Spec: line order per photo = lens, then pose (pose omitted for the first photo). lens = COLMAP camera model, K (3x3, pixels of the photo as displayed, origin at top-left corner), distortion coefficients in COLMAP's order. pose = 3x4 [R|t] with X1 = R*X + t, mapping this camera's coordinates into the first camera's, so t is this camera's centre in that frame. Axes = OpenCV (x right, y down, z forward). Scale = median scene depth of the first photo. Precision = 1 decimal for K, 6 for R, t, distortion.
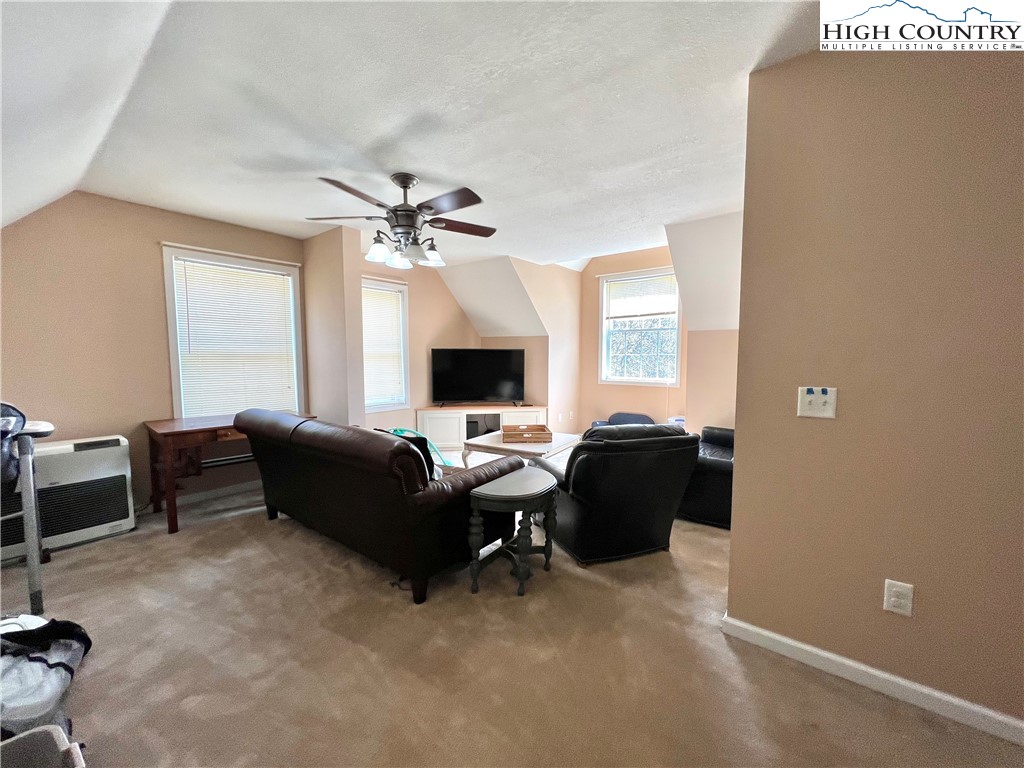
lens RADIAL K [[409.0, 0, 513.1], [0, 409.0, 390.0], [0, 0, 1]] dist [0.003012, 0.000486]
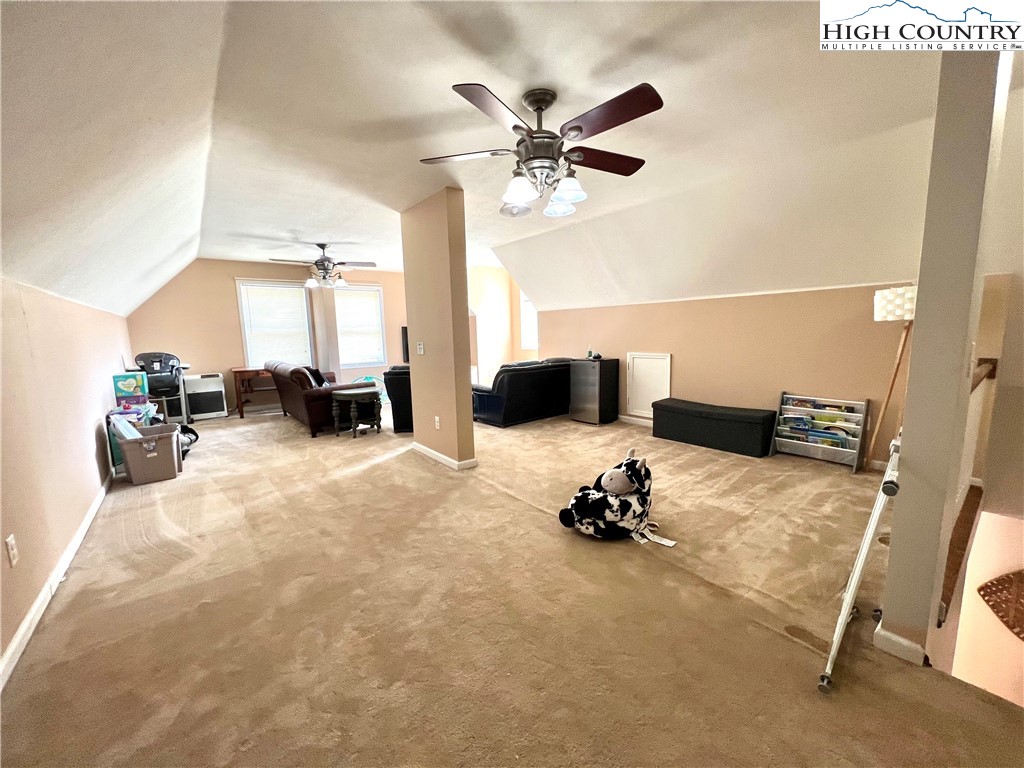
lens RADIAL K [[409.0, 0, 510.7], [0, 409.0, 381.9], [0, 0, 1]] dist [0.003012, 0.000486]
pose [[0.971240, 0.004003, -0.238068, 1.076676], [0.008377, 0.998665, 0.050968, 0.063737], [0.237954, -0.051496, 0.969910, -0.750536]]
